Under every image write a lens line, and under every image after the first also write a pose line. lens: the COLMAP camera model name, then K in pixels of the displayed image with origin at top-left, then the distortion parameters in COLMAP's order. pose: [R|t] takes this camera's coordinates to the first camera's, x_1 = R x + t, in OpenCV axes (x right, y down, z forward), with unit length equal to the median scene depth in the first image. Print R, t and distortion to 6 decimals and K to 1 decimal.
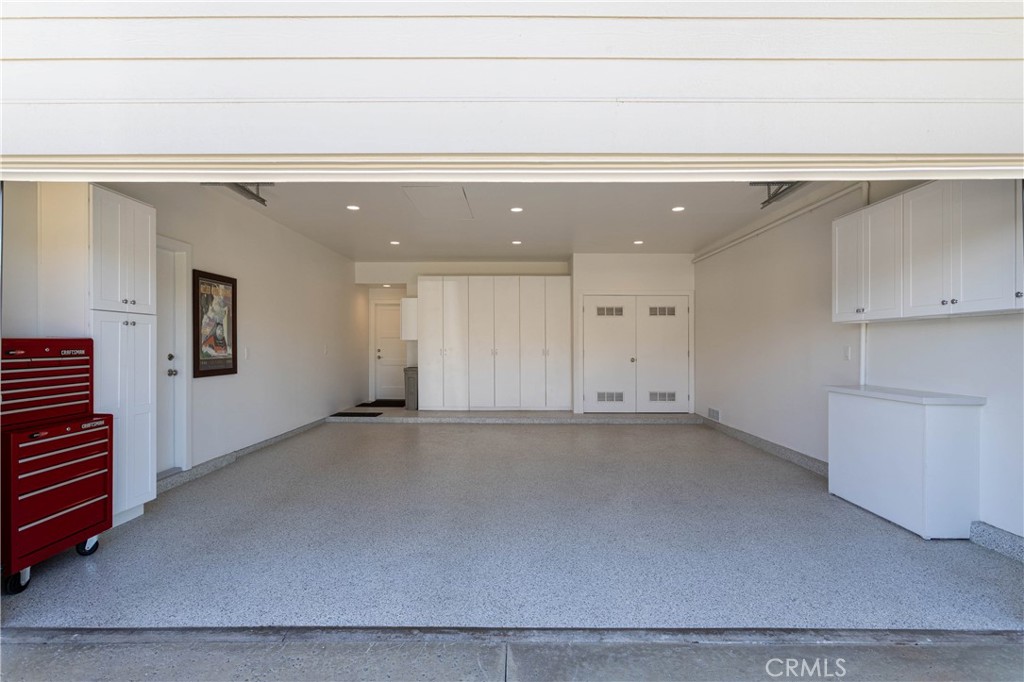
lens RADIAL K [[535.1, 0, 512.4], [0, 535.1, 342.8], [0, 0, 1]] dist [-0.001976, -0.000095]
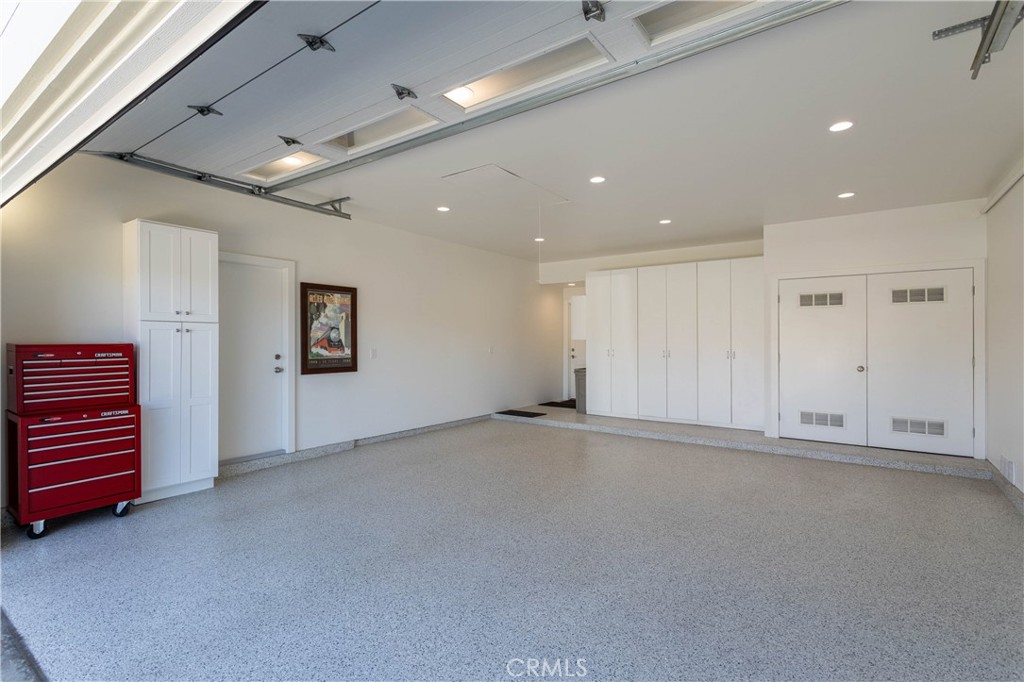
lens RADIAL K [[491.4, 0, 510.1], [0, 491.4, 339.4], [0, 0, 1]] dist [0.000602, 0.000782]
pose [[0.808110, -0.000929, -0.589032, 0.374956], [0.001615, 0.999998, 0.000638, -0.010786], [0.589030, -0.001467, 0.808110, 0.362775]]
